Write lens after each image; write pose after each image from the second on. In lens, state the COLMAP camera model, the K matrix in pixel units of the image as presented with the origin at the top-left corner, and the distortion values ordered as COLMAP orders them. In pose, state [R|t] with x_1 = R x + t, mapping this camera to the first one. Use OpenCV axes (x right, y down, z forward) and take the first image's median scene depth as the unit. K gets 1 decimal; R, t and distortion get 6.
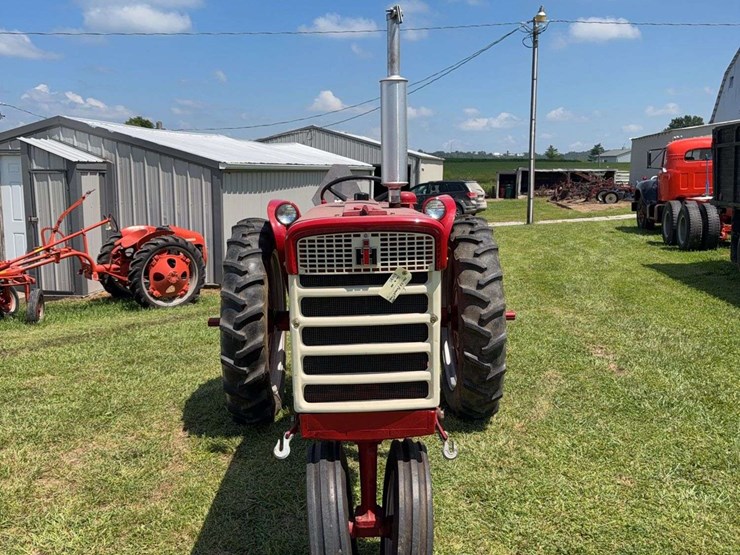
lens RADIAL K [[694.8, 0, 370.0], [0, 694.8, 277.5], [0, 0, 1]] dist [0.144263, -0.235985]
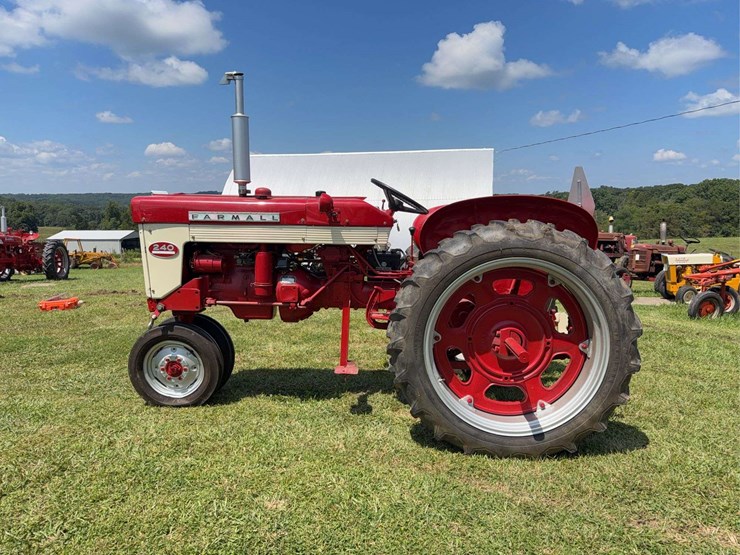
lens RADIAL K [[524.4, 0, 367.4], [0, 524.4, 280.4], [0, 0, 1]] dist [0.081310, -0.112909]
pose [[-0.076114, 0.135000, -0.987918, 0.363157], [-0.147930, 0.978298, 0.145083, -0.039046], [0.986065, 0.157186, -0.054492, 0.409521]]
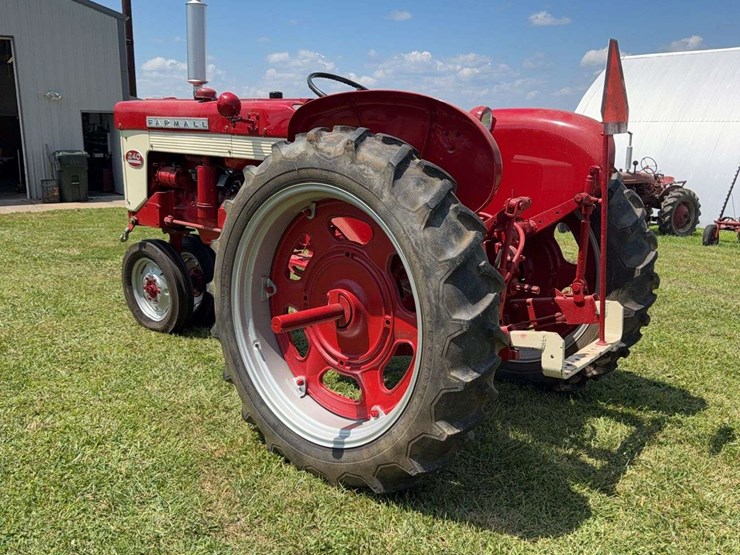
lens RADIAL K [[696.2, 0, 370.0], [0, 696.2, 277.5], [0, 0, 1]] dist [0.142373, -0.291743]
pose [[-0.679441, 0.136071, -0.721002, 0.249624], [-0.127615, 0.945761, 0.298747, -0.067423], [0.722547, 0.294992, -0.625225, 0.653101]]
